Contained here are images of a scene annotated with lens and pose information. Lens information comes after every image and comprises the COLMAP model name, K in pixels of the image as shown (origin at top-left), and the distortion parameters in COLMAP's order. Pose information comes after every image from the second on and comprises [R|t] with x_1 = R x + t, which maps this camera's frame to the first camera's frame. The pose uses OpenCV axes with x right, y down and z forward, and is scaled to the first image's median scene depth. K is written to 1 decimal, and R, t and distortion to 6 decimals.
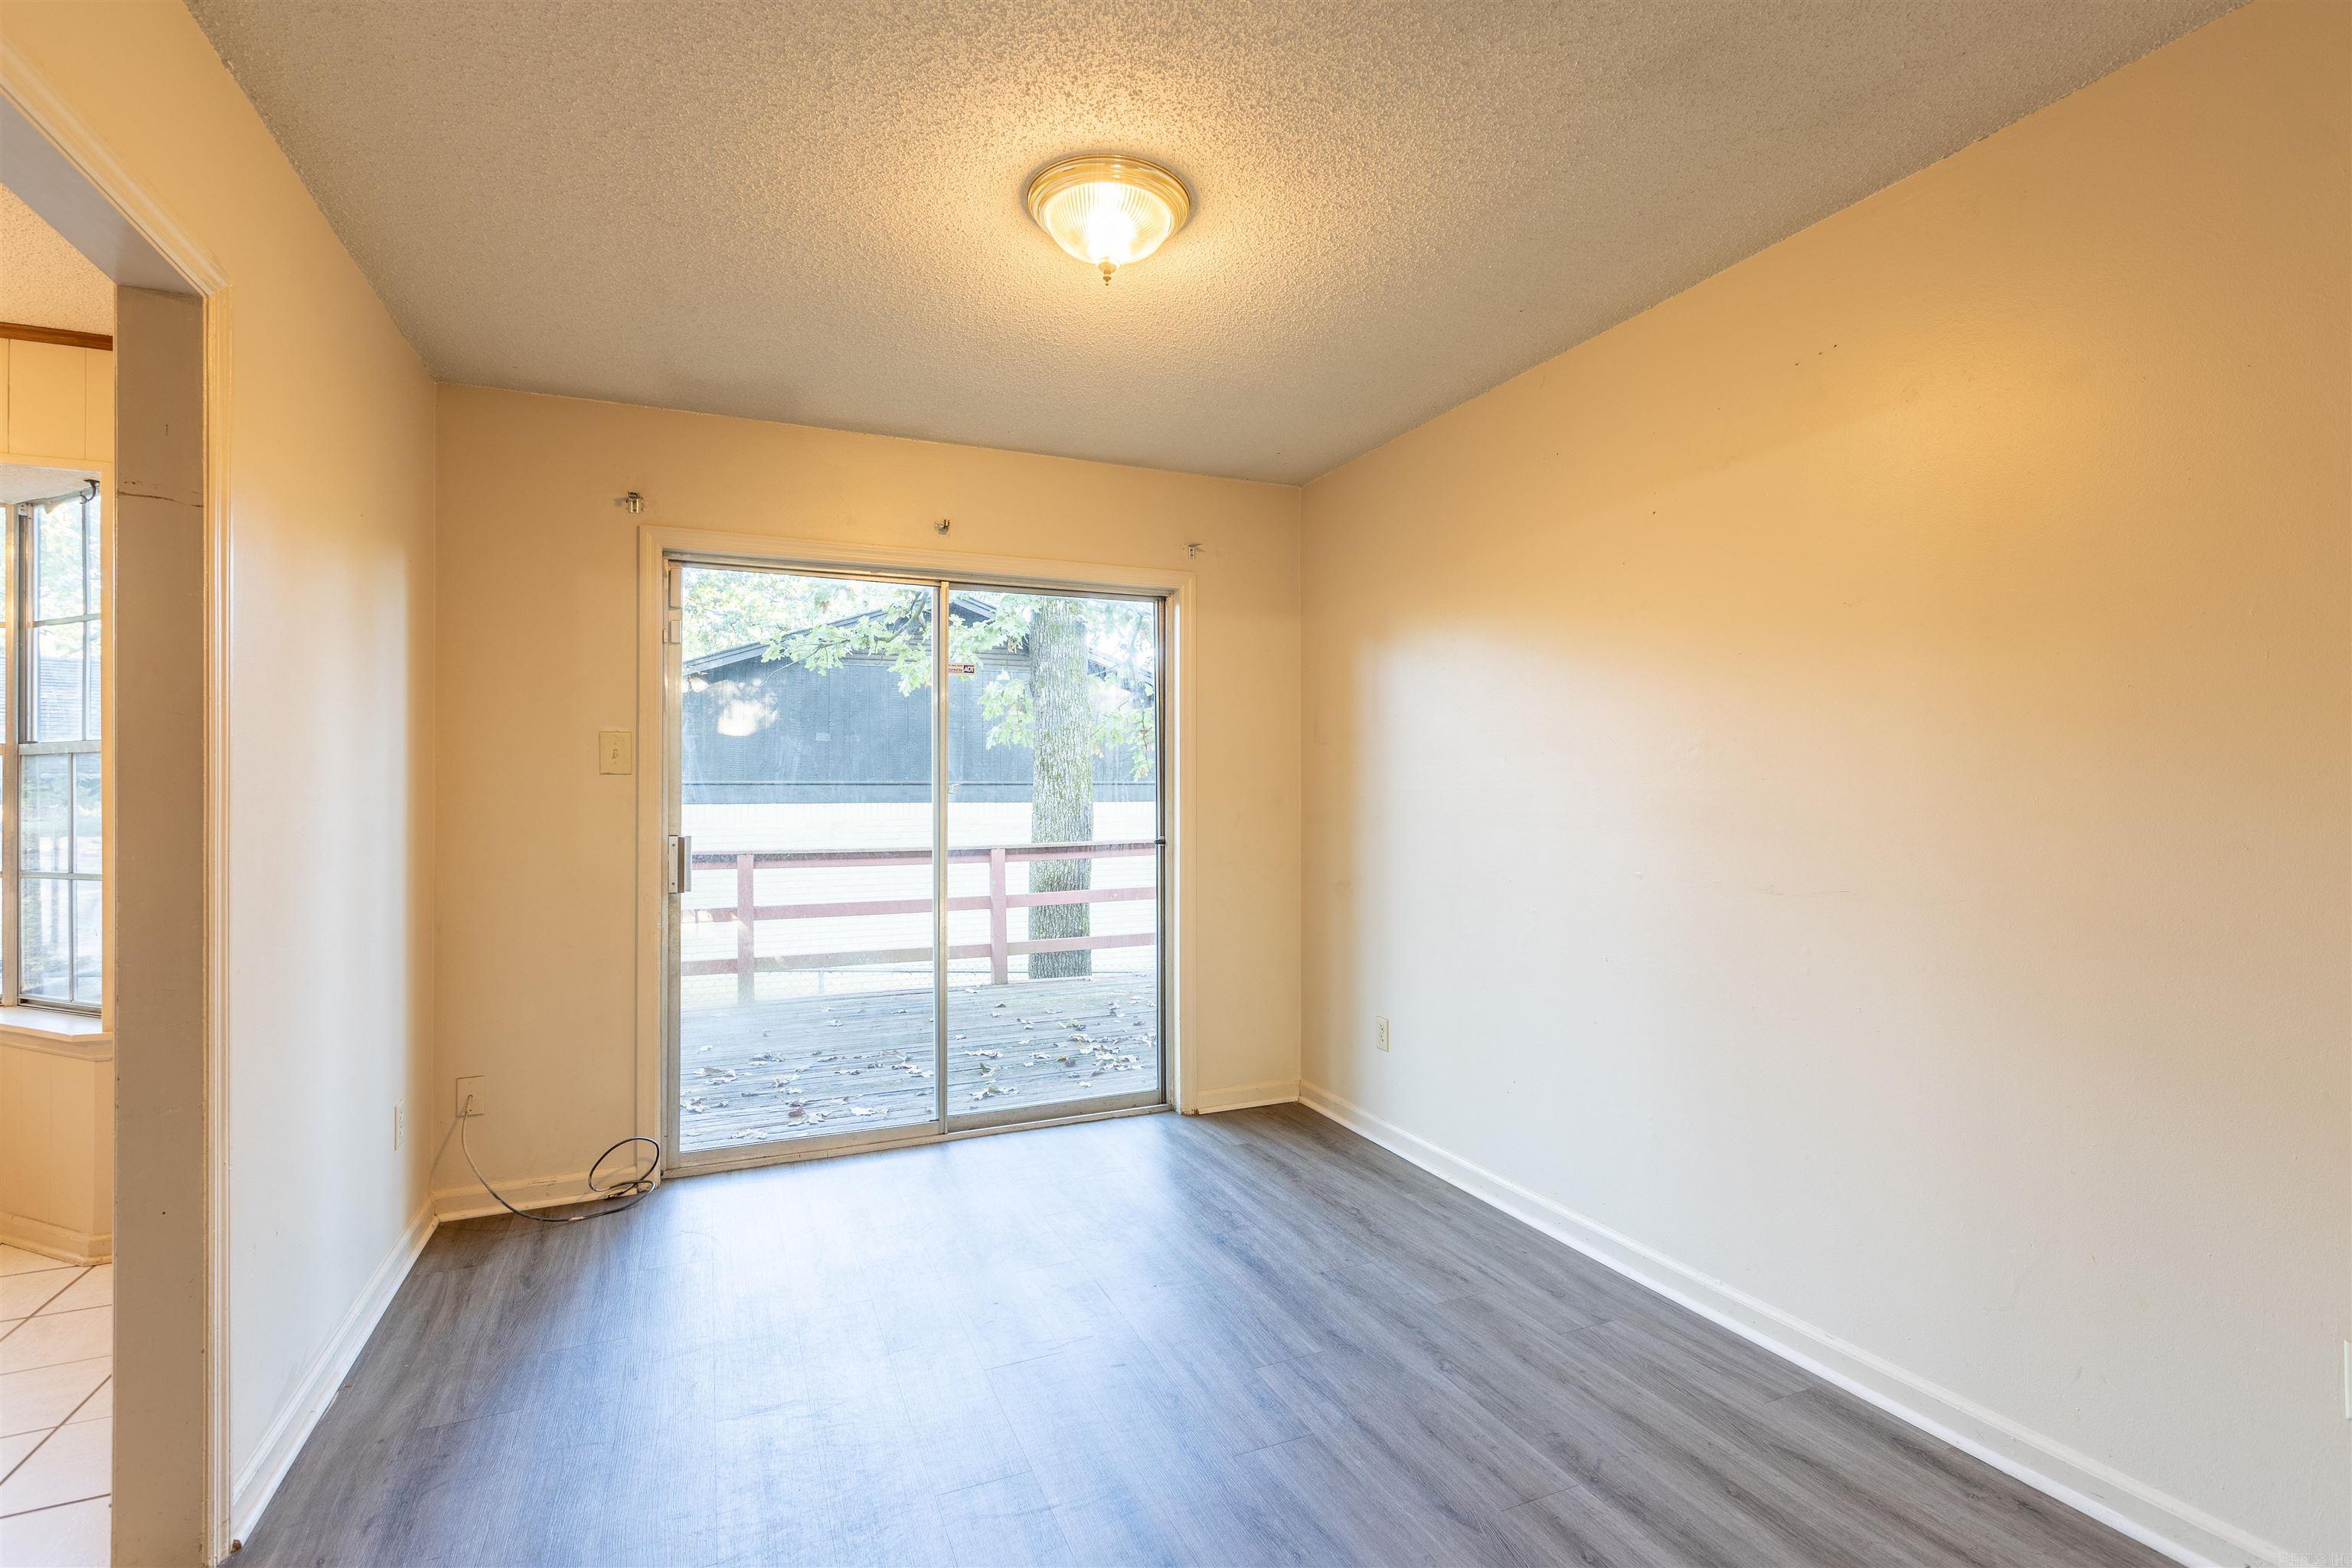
lens RADIAL K [[1059.5, 0, 1193.0], [0, 1059.5, 794.1], [0, 0, 1]] dist [0.002223, -0.001366]
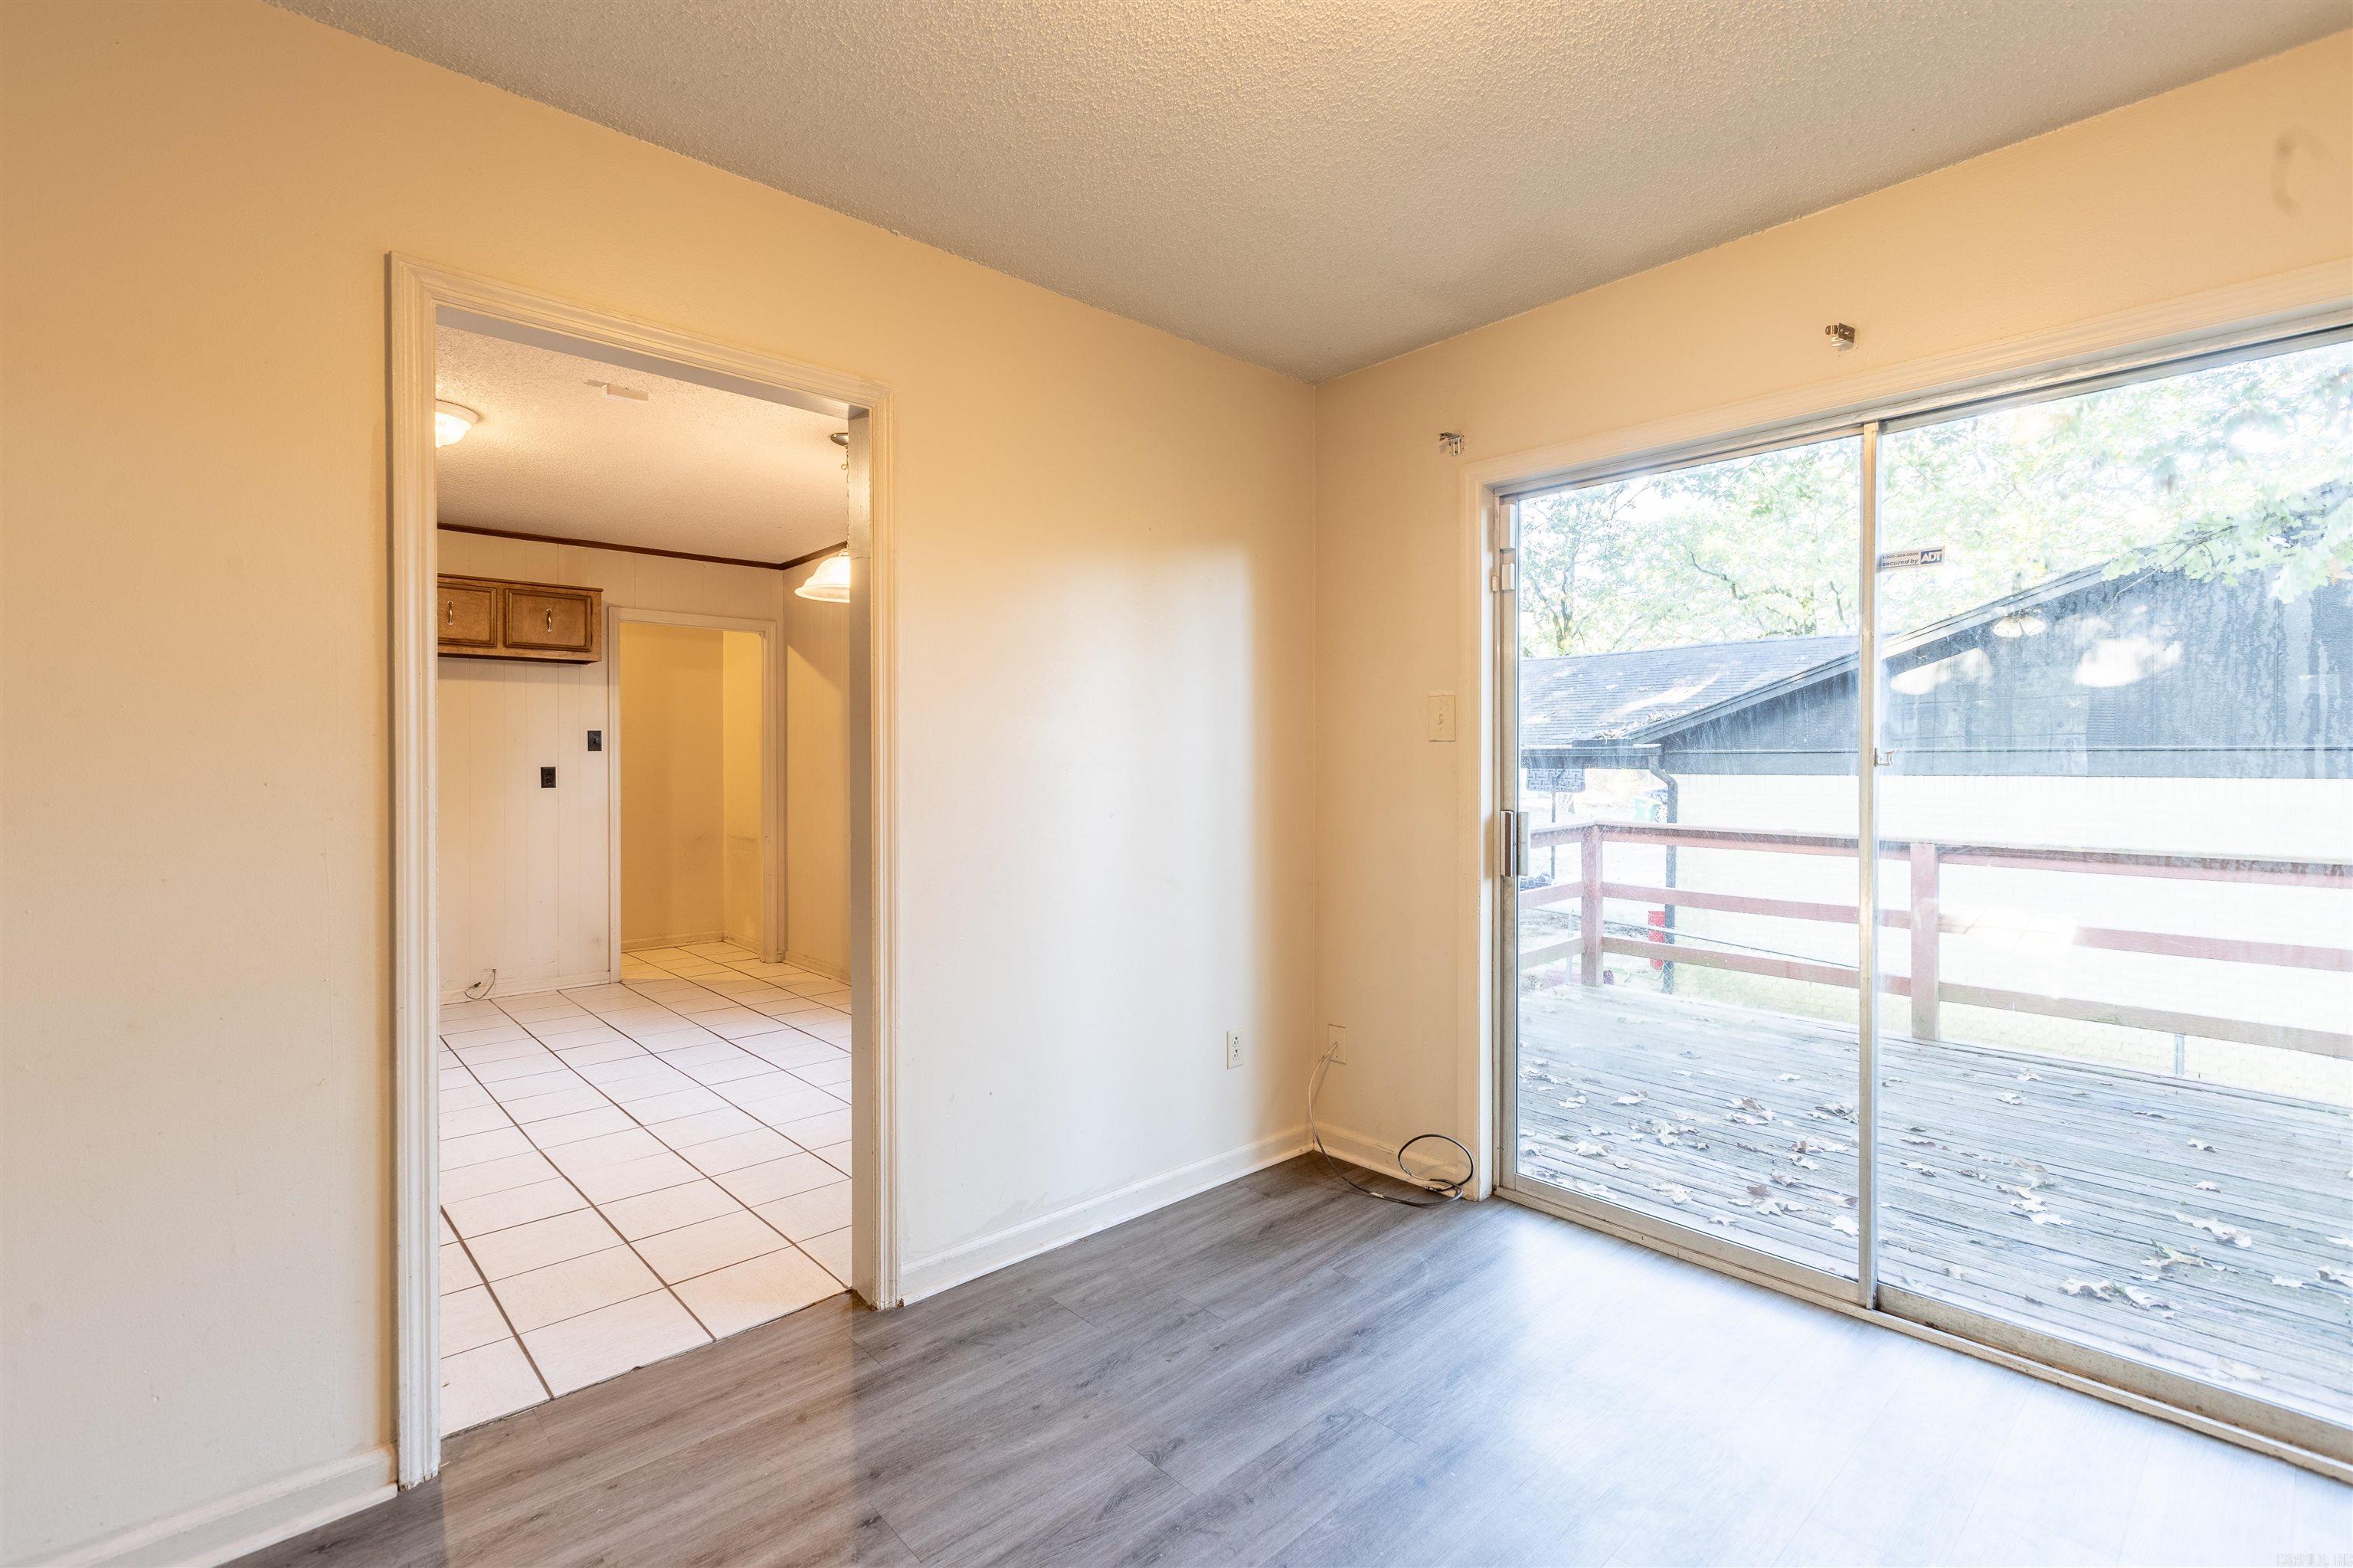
lens RADIAL K [[1060.0, 0, 1137.6], [0, 1060.0, 770.9], [0, 0, 1]] dist [0.002223, -0.001366]
pose [[0.298747, 0.012565, -0.954250, 0.213668], [-0.005246, 0.999920, 0.011524, -0.001576], [0.954318, 0.001563, 0.298789, 0.372413]]
